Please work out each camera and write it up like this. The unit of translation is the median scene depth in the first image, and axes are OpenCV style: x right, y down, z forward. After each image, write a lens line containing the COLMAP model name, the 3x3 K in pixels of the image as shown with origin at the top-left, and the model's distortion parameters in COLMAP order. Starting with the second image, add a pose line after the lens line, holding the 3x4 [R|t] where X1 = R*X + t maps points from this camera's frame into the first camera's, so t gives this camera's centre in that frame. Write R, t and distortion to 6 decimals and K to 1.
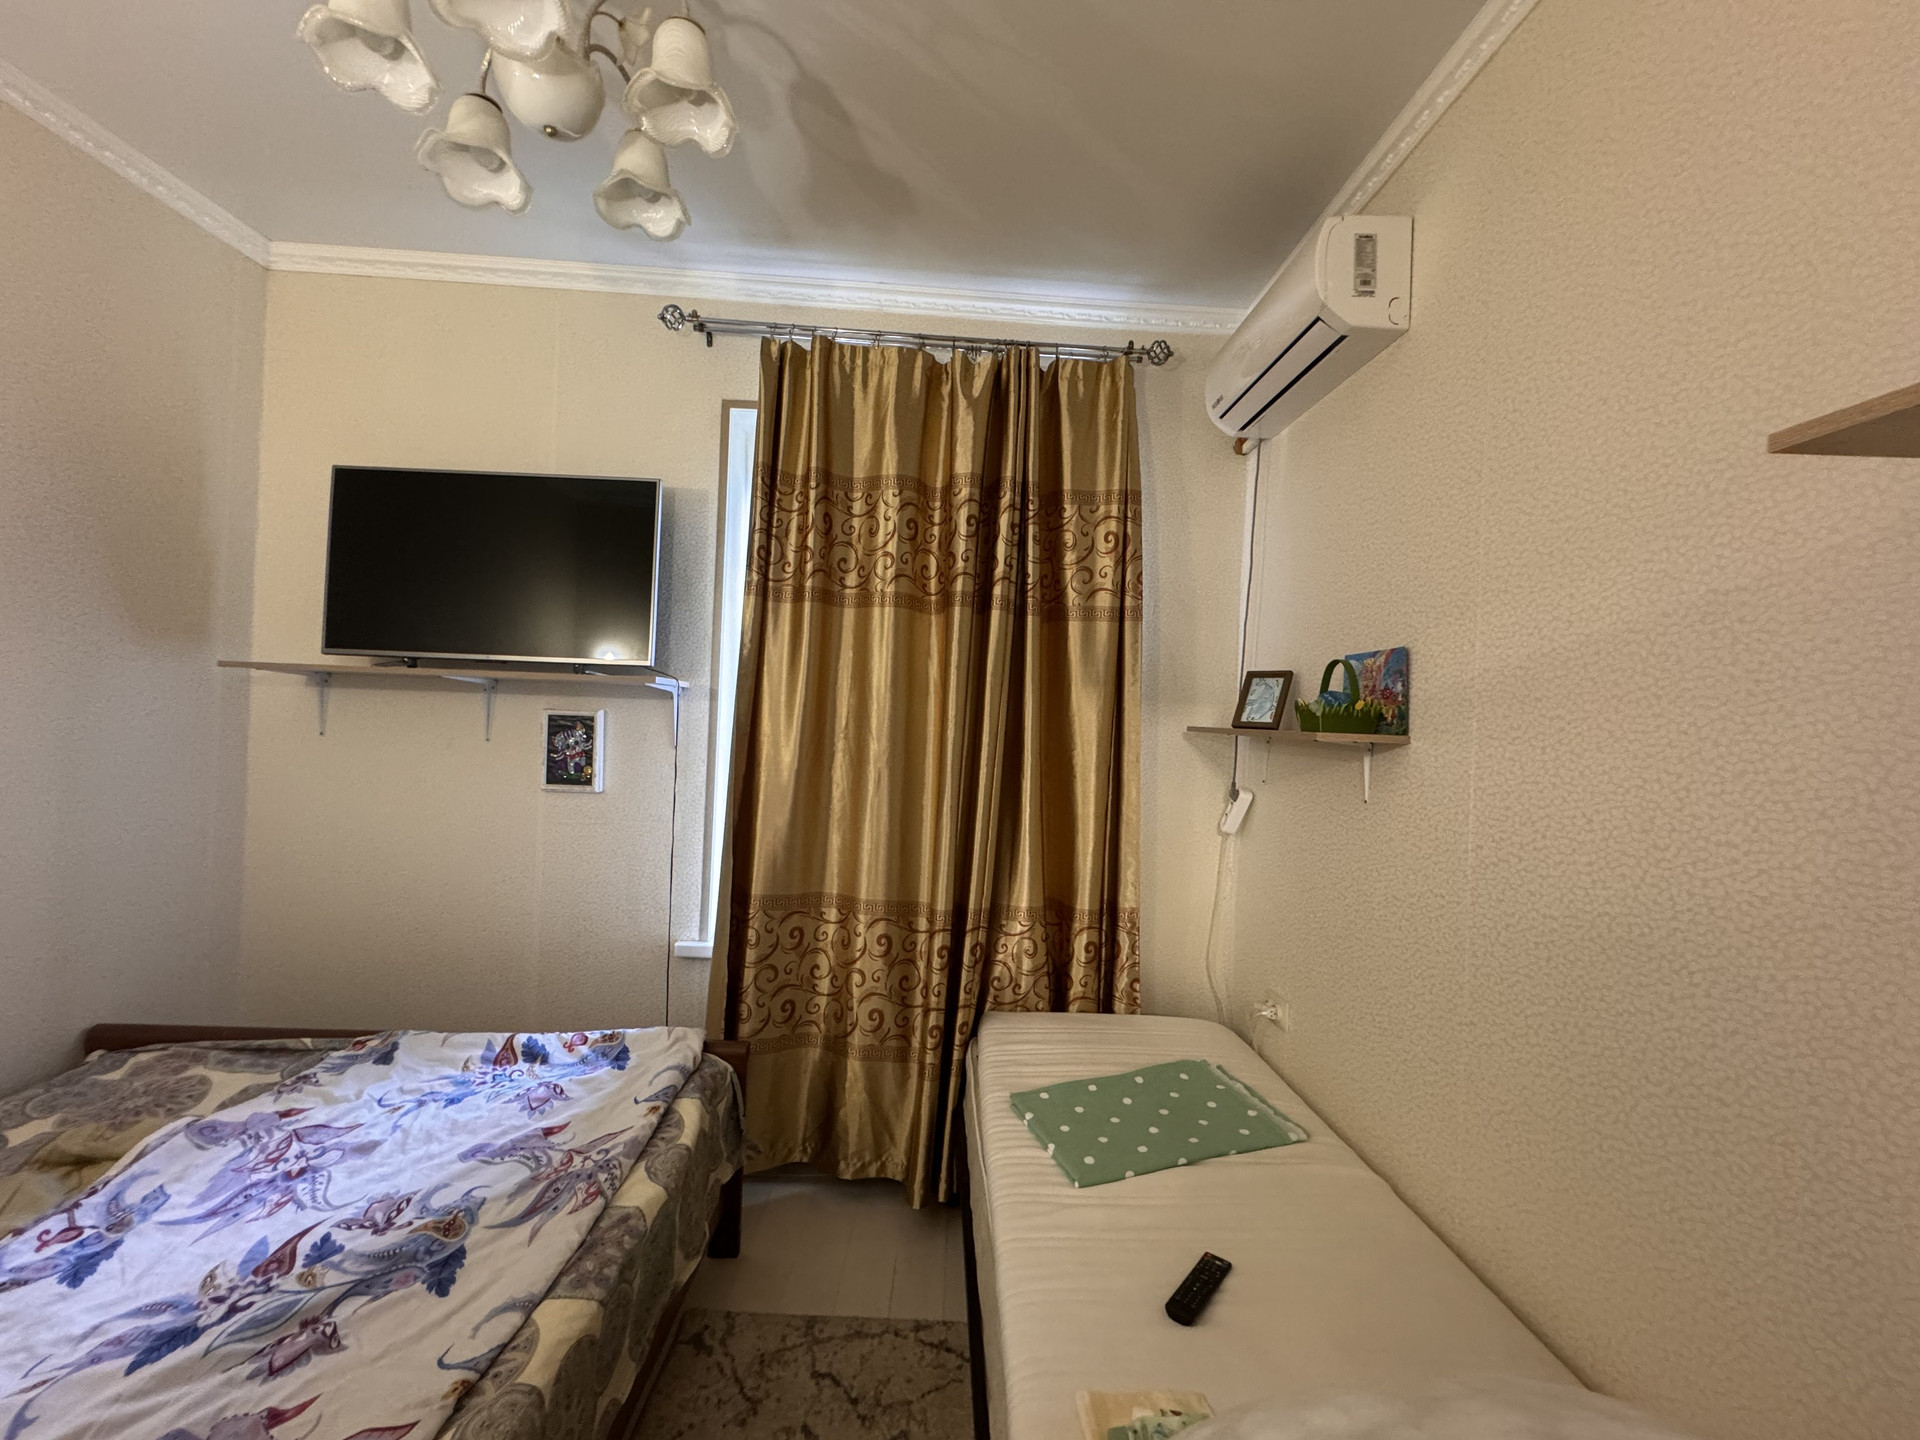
lens RADIAL K [[767.9, 0, 953.8], [0, 767.9, 721.1], [0, 0, 1]] dist [-0.000344, 0.000516]
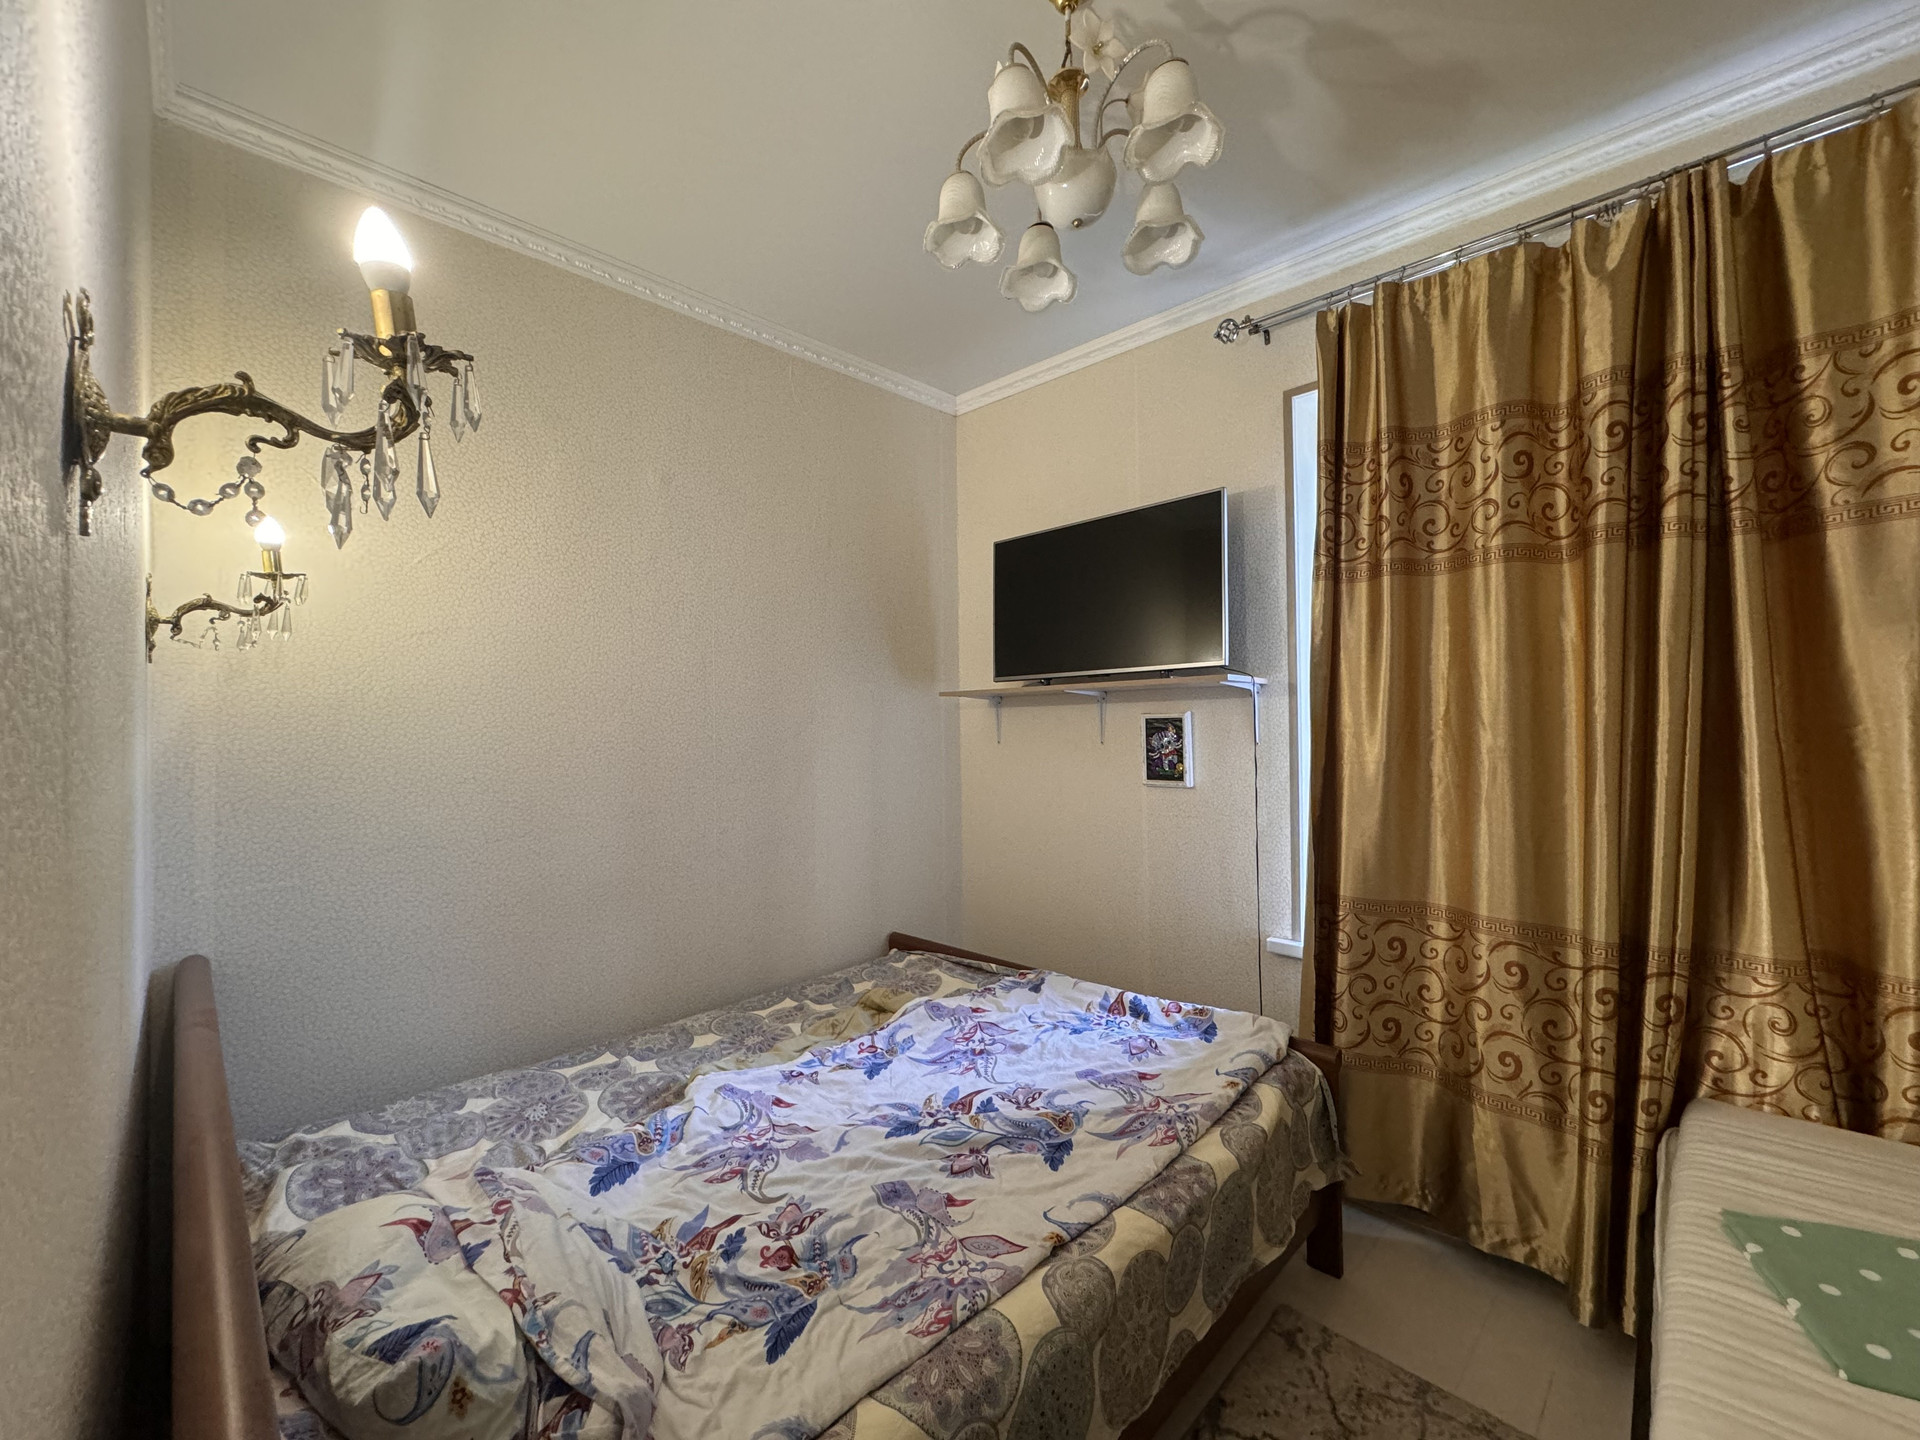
lens RADIAL K [[767.9, 0, 959.6], [0, 767.9, 726.5], [0, 0, 1]] dist [-0.000344, 0.000516]
pose [[0.700940, -0.050609, -0.711423, 0.093621], [0.033943, 0.998716, -0.037604, 0.039430], [0.712412, 0.002210, 0.701757, 0.004210]]
